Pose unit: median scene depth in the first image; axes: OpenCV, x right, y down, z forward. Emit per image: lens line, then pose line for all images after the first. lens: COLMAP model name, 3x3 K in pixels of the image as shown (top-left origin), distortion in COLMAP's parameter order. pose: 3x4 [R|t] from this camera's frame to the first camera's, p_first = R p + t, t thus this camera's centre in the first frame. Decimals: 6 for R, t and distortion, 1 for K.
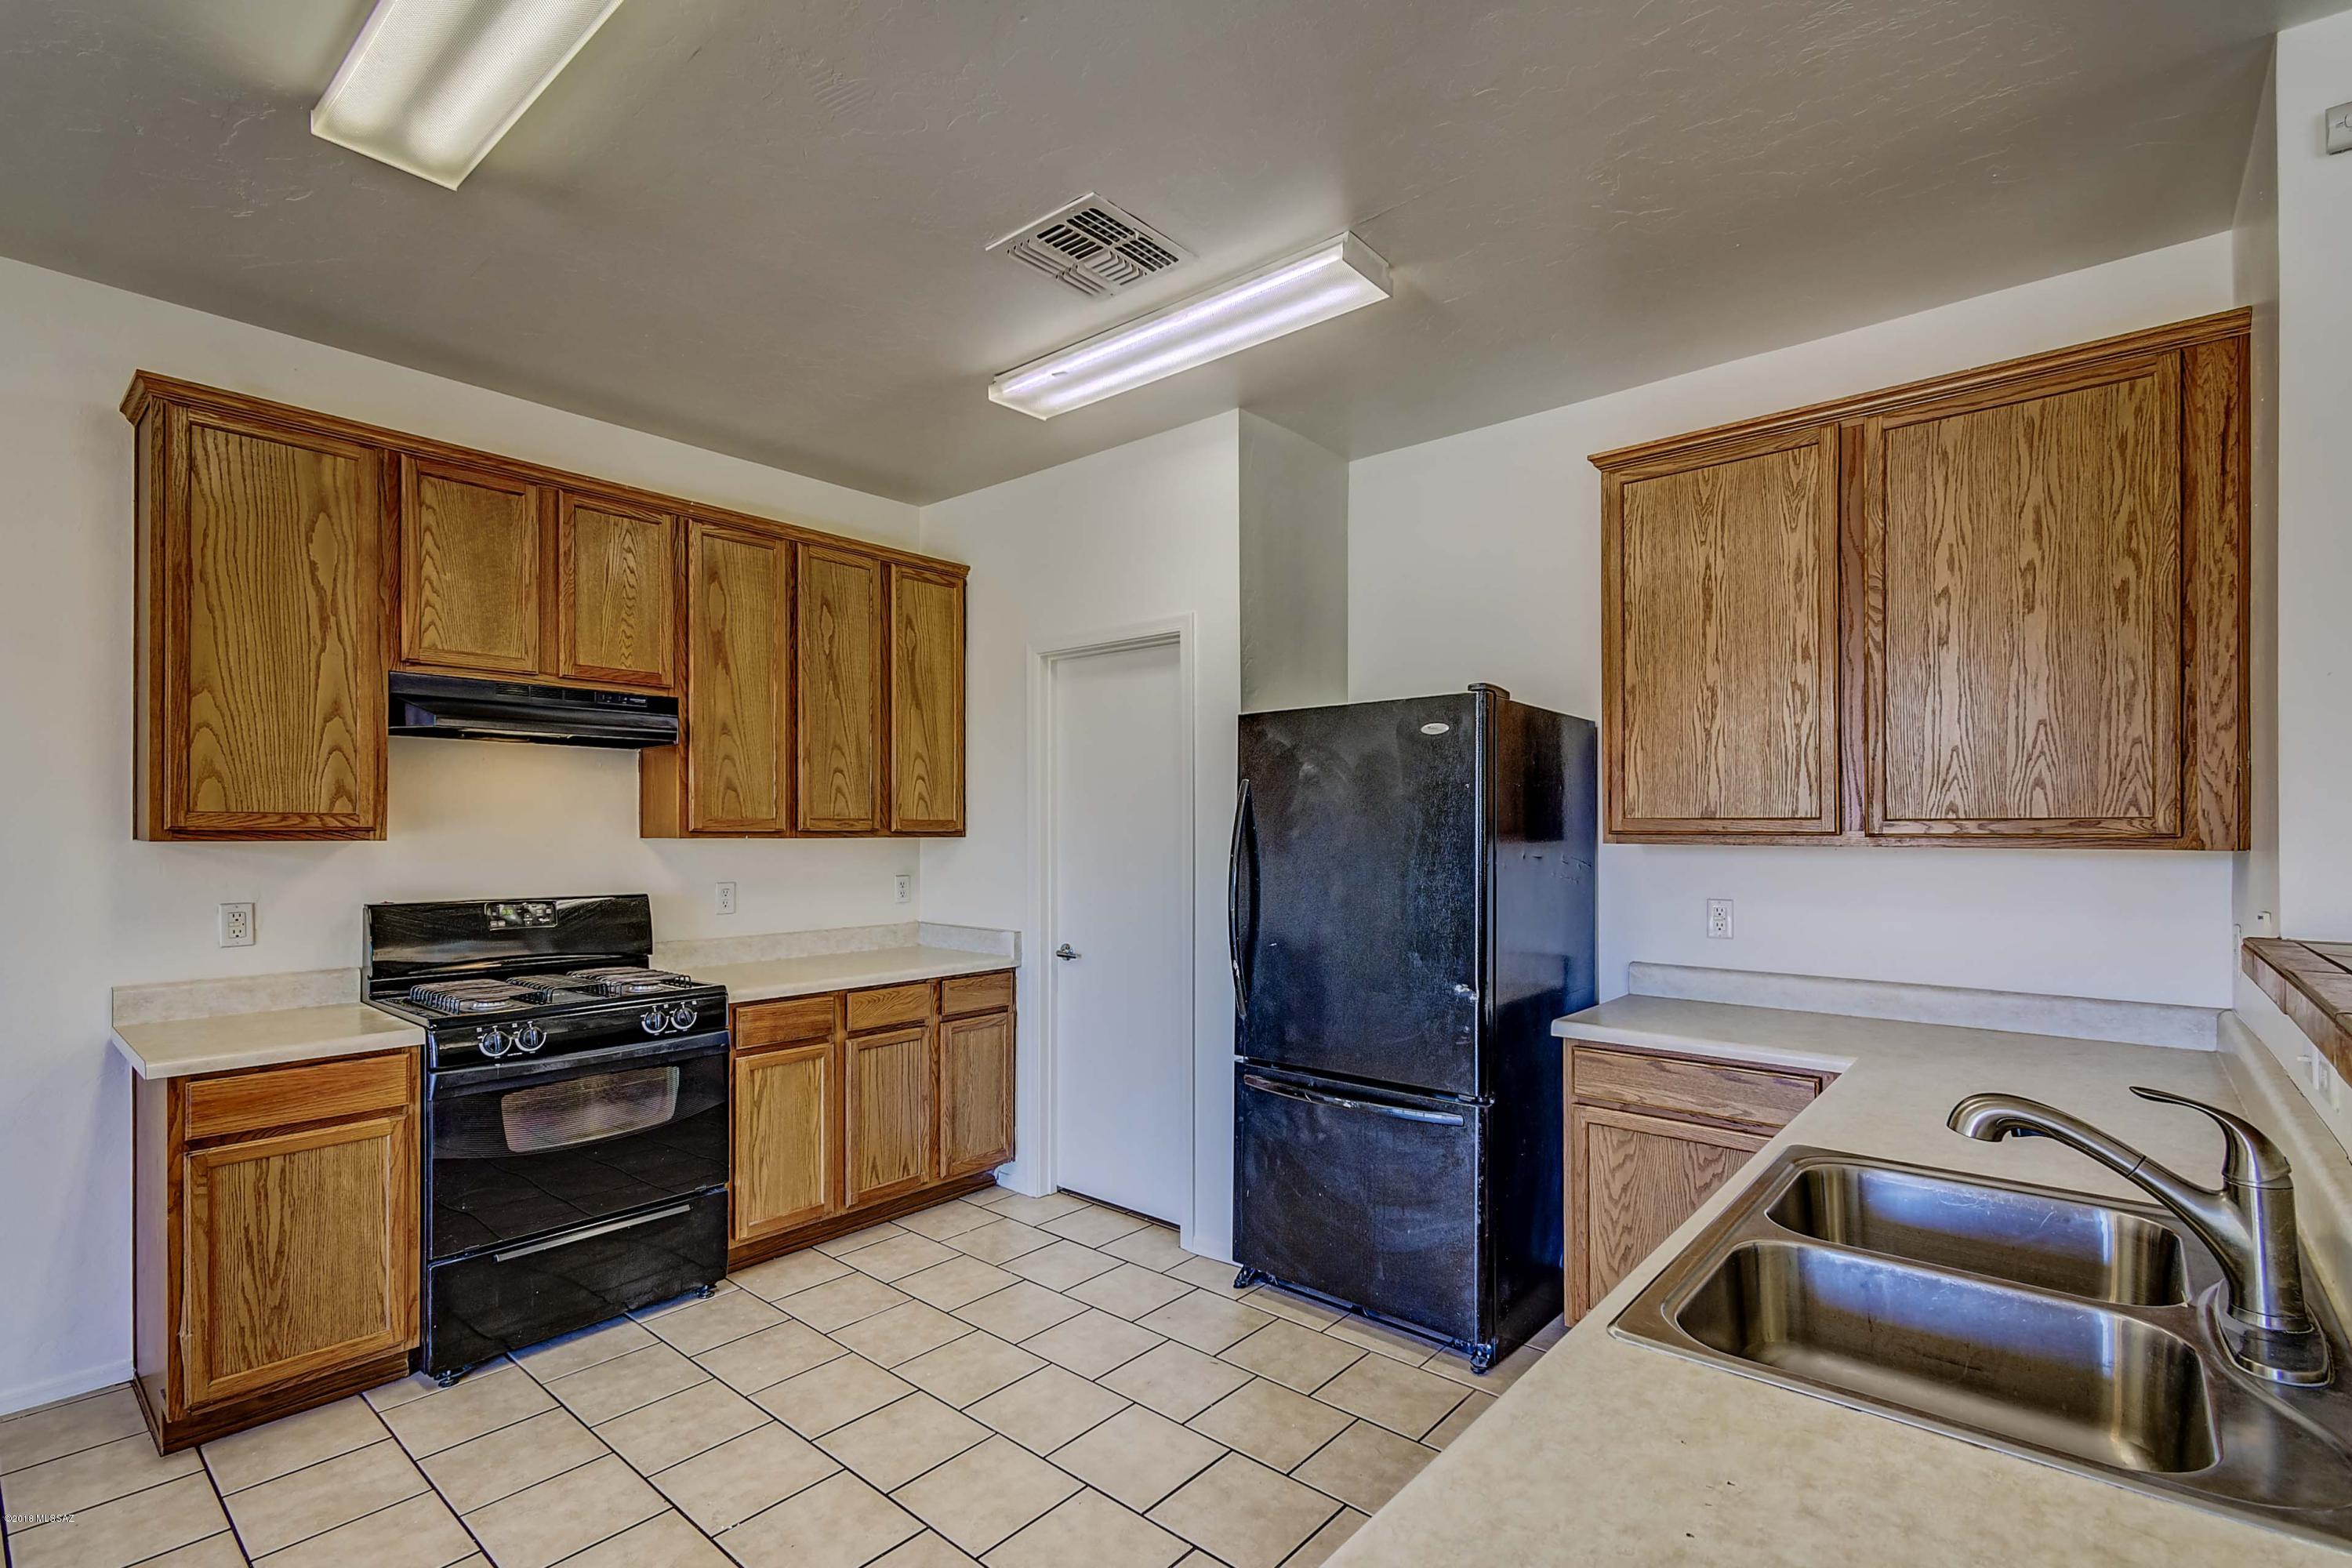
lens RADIAL K [[1072.0, 0, 1181.0], [0, 1072.0, 822.9], [0, 0, 1]] dist [0.004586, -0.000035]
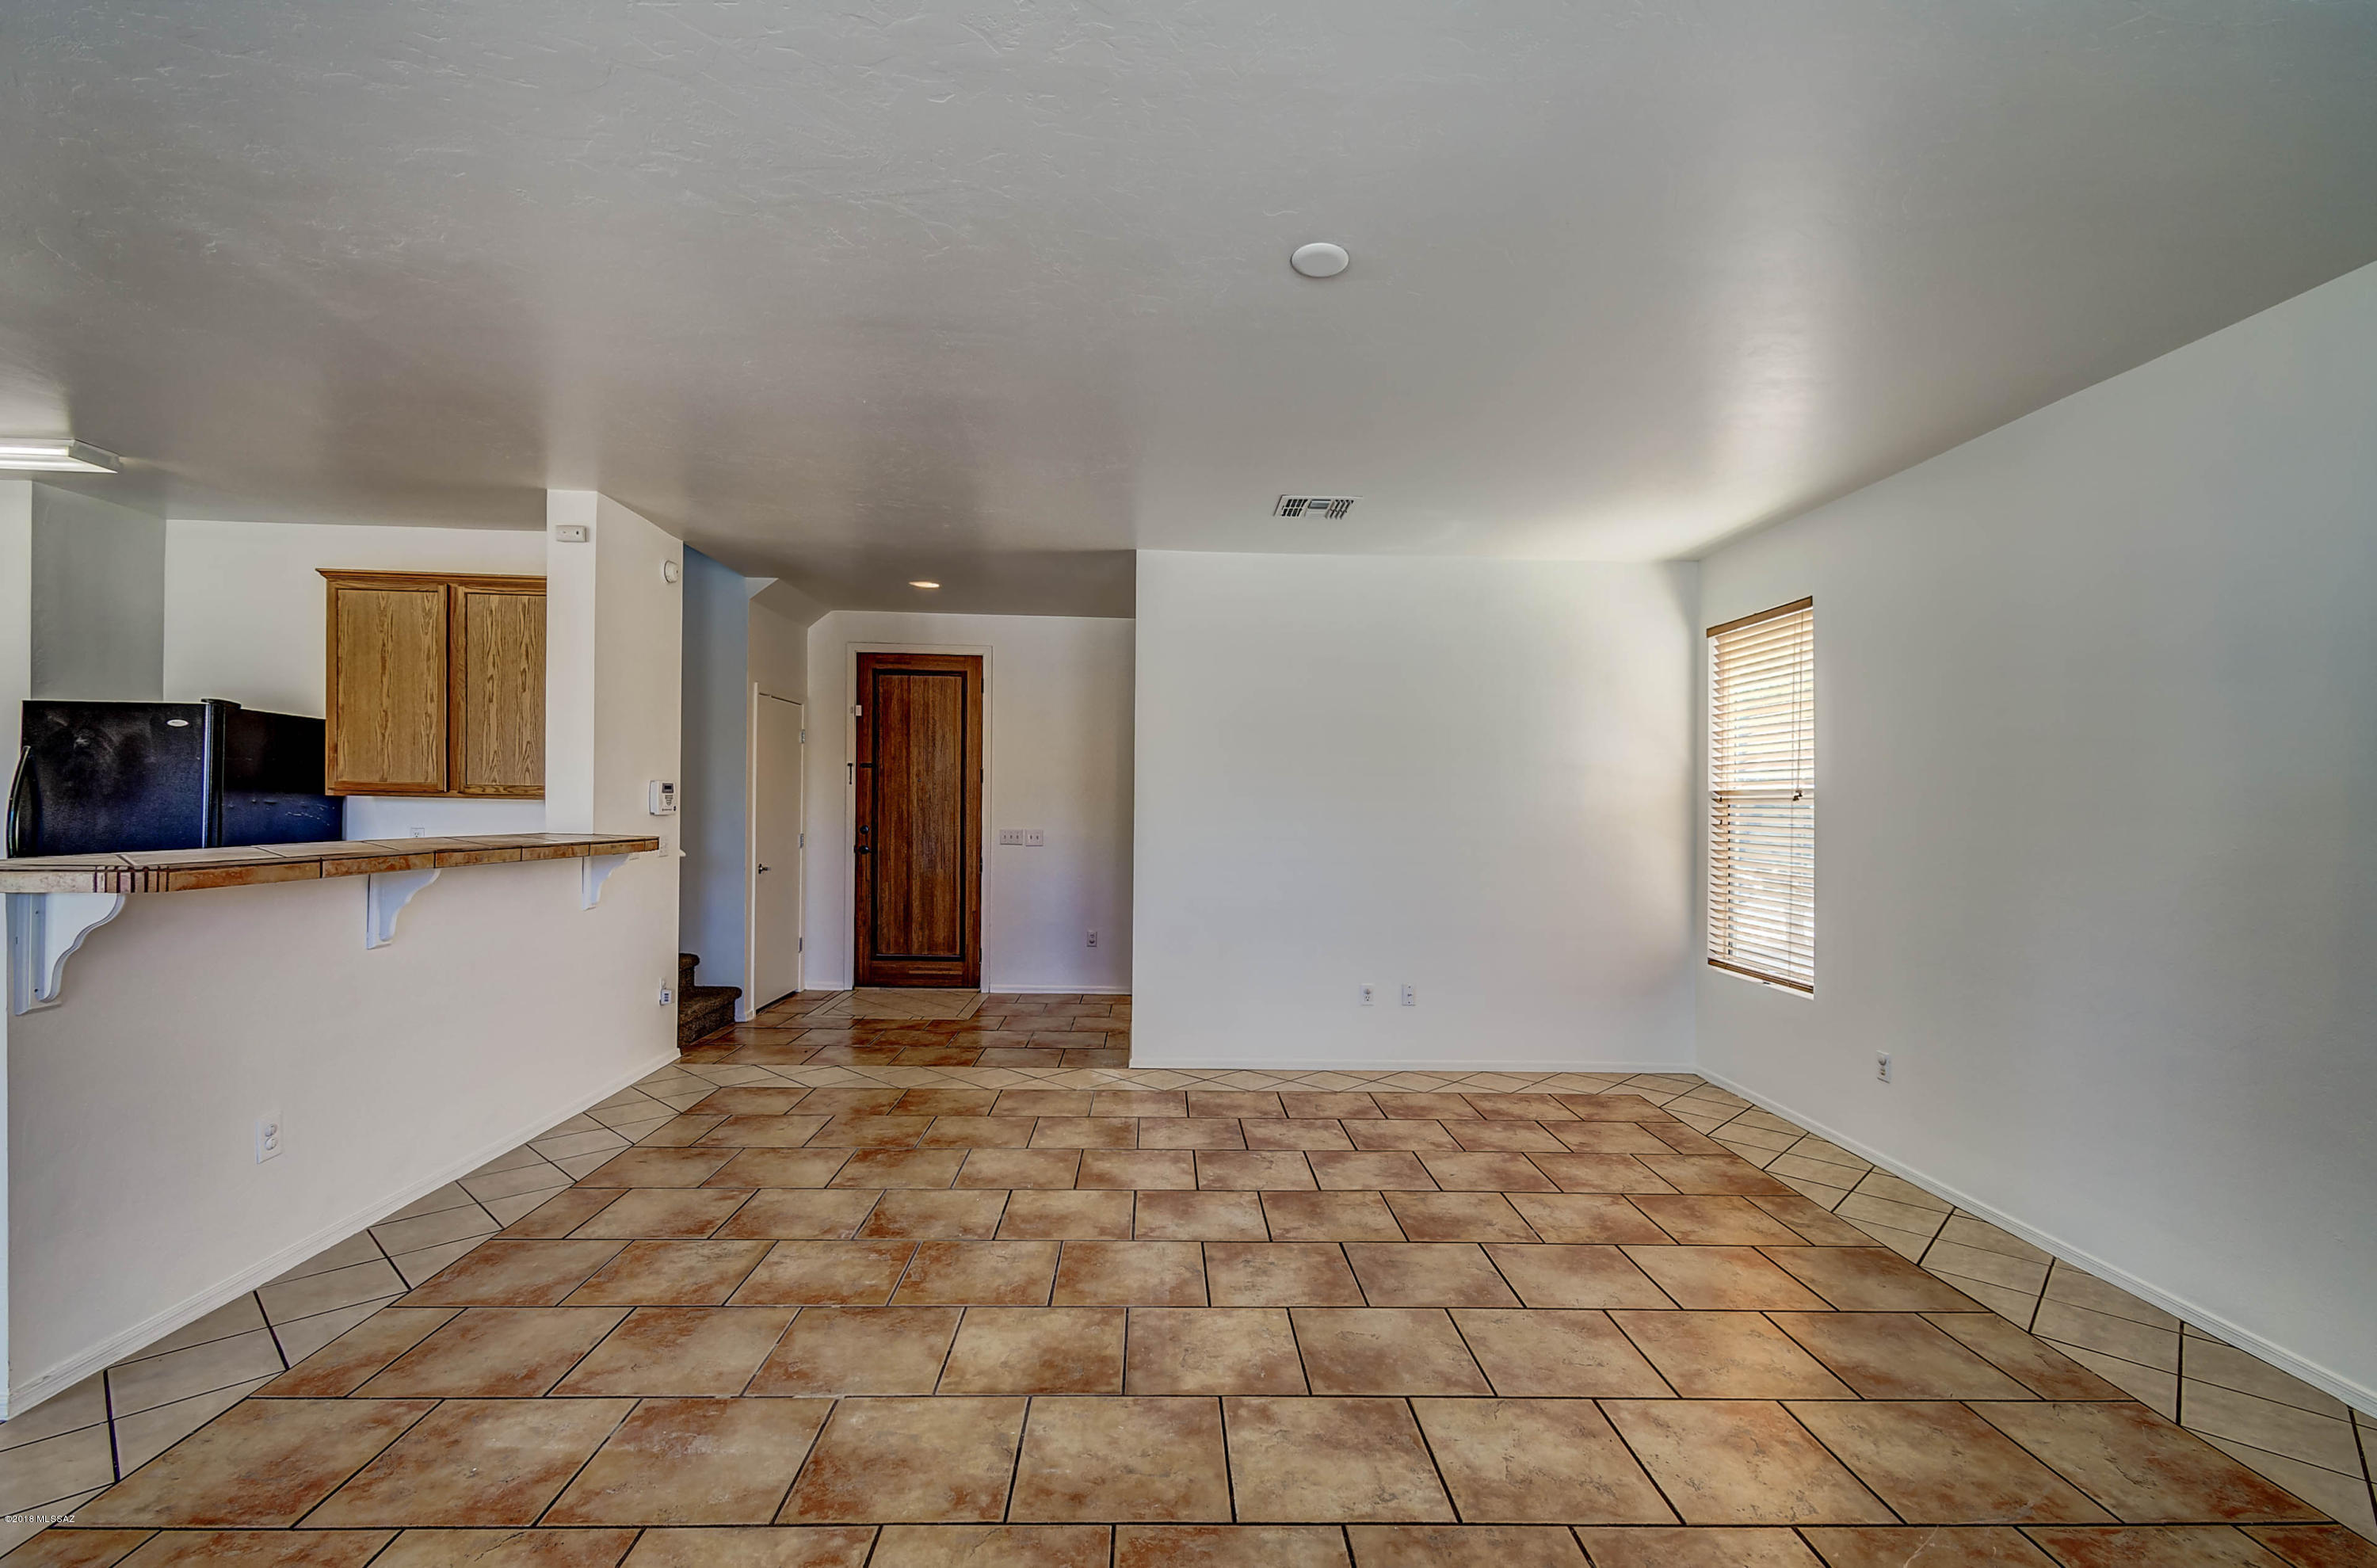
lens RADIAL K [[1062.9, 0, 1190.3], [0, 1062.9, 814.2], [0, 0, 1]] dist [0.006878, -0.000293]
pose [[0.737546, 0.011436, 0.675200, 0.282569], [-0.024752, 0.999643, 0.010107, -0.001860], [-0.674843, -0.024167, 0.737565, -1.308361]]
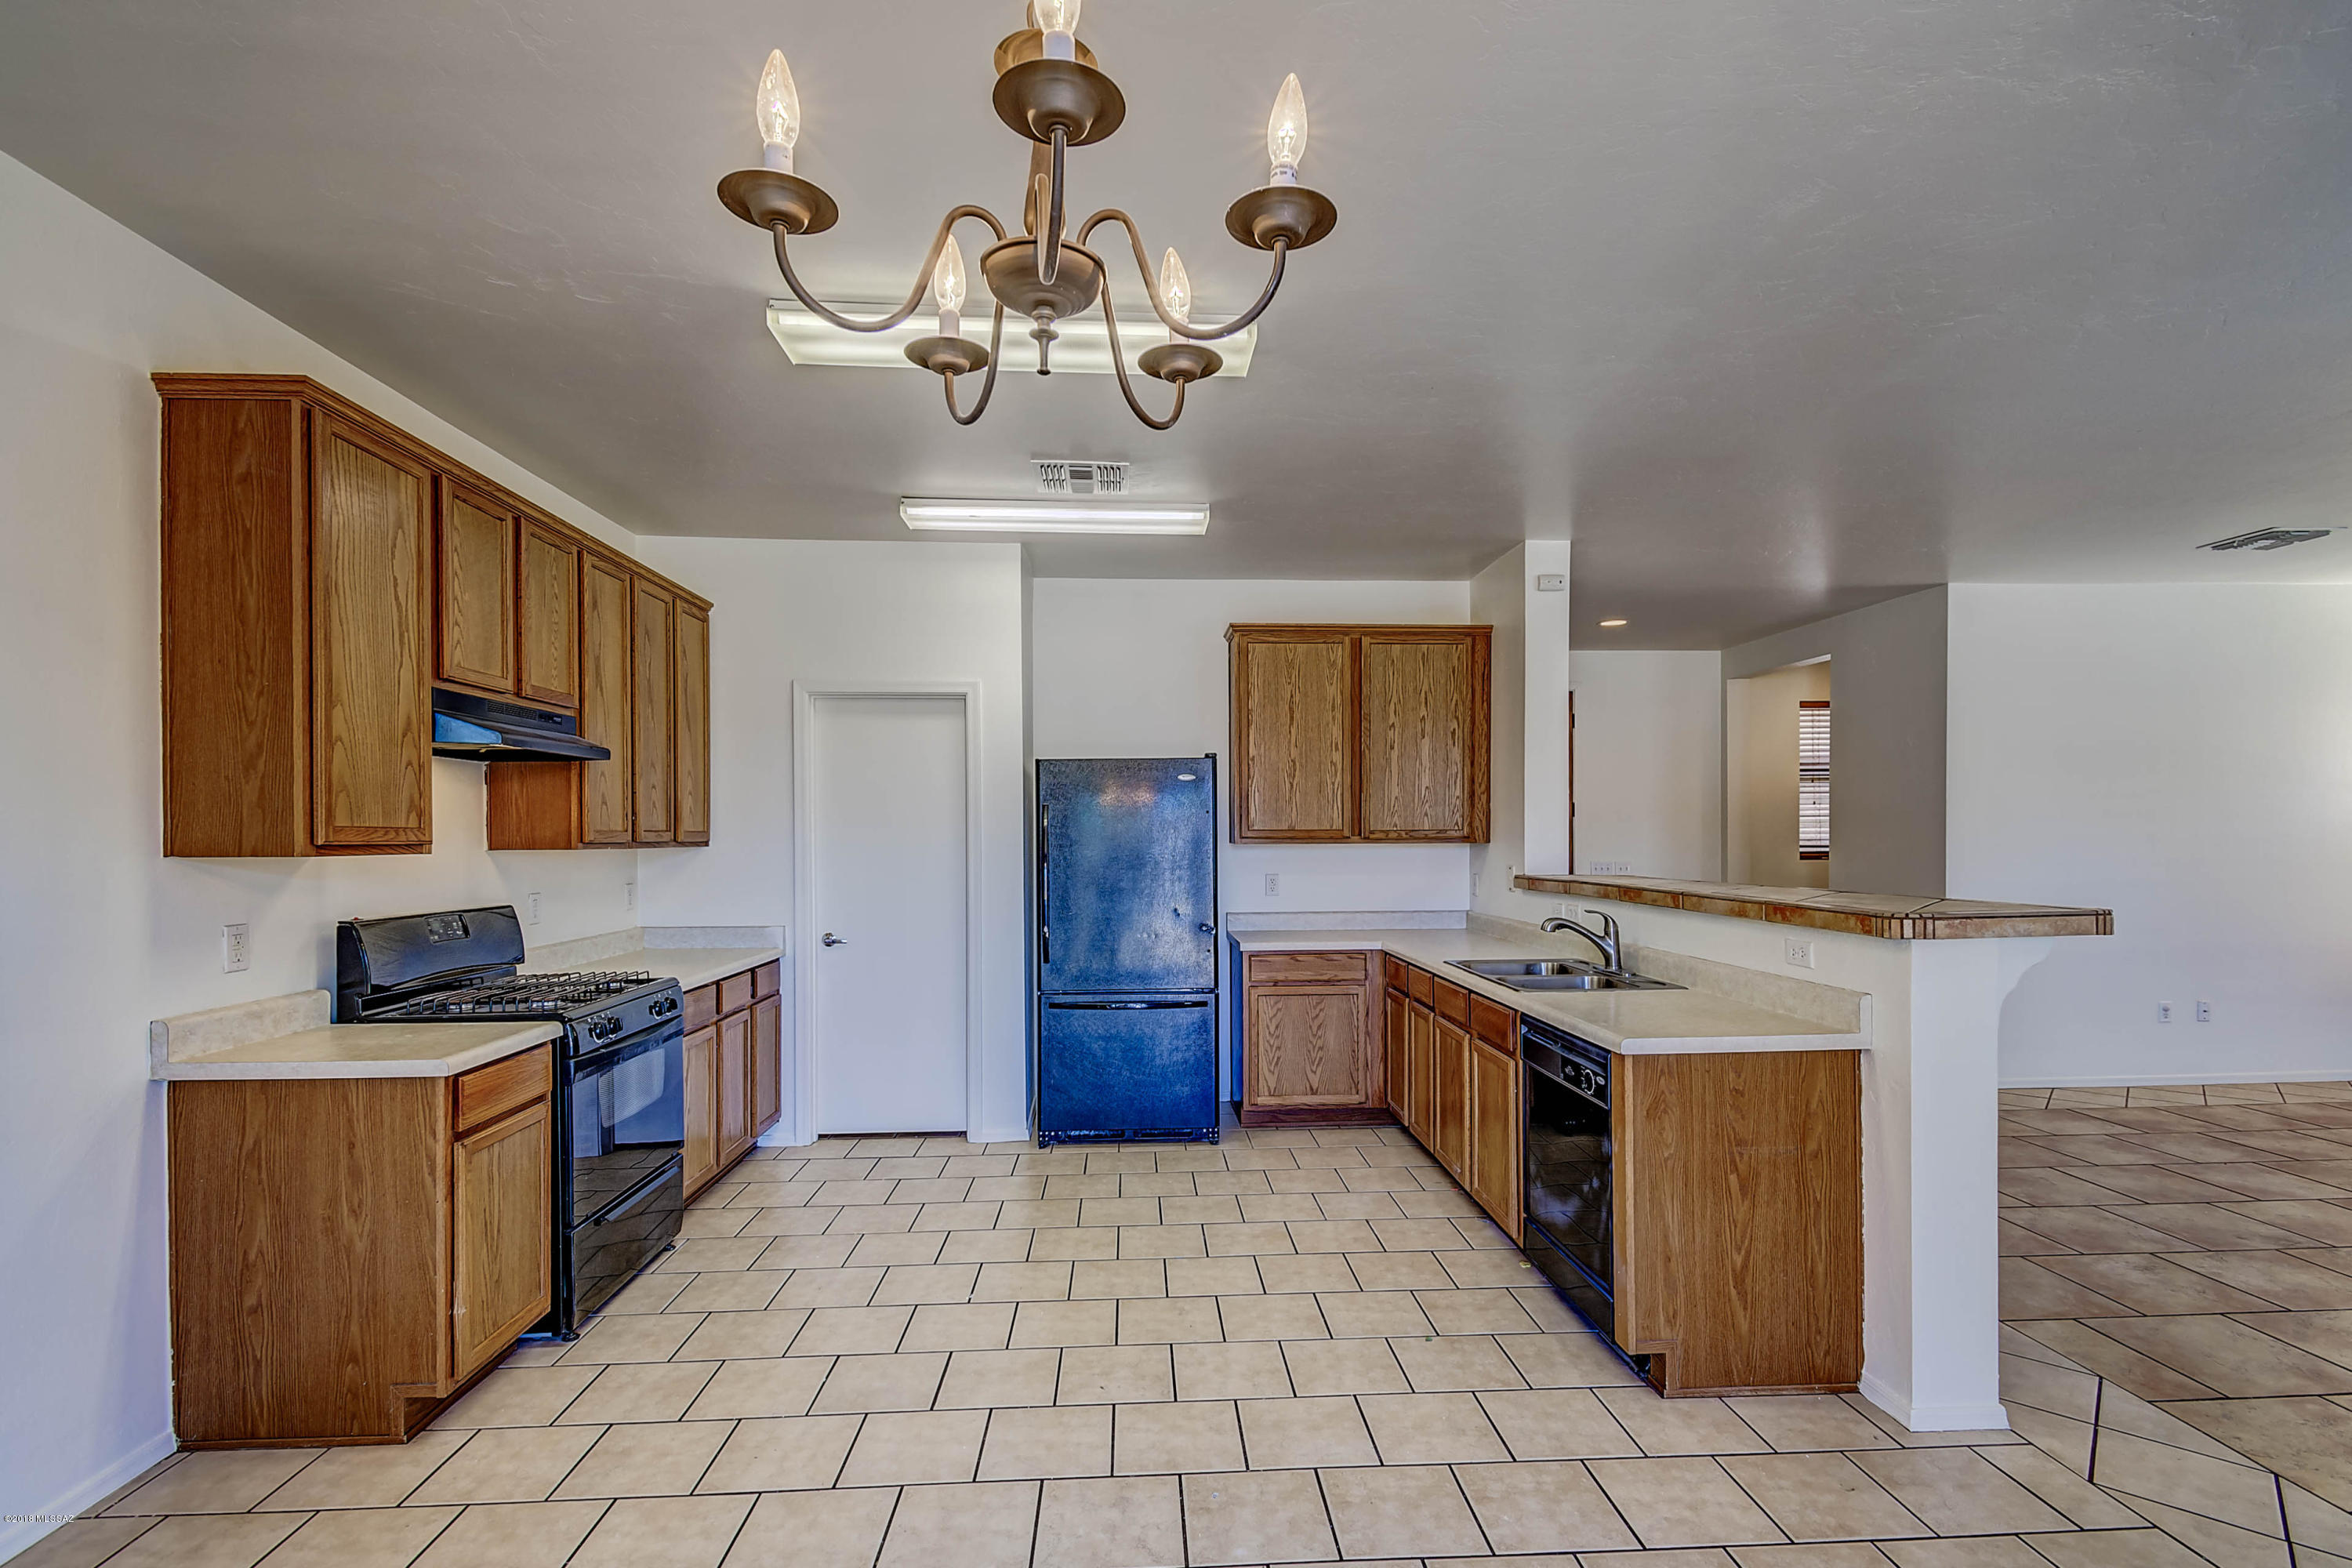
lens RADIAL K [[1086.3, 0, 1184.3], [0, 1086.3, 831.2], [0, 0, 1]] dist [0.004859, -0.000519]
pose [[0.720486, -0.002529, 0.693465, -0.982521], [0.001794, 0.999997, 0.001782, -0.005914], [-0.693467, -0.000040, 0.720488, -0.247104]]
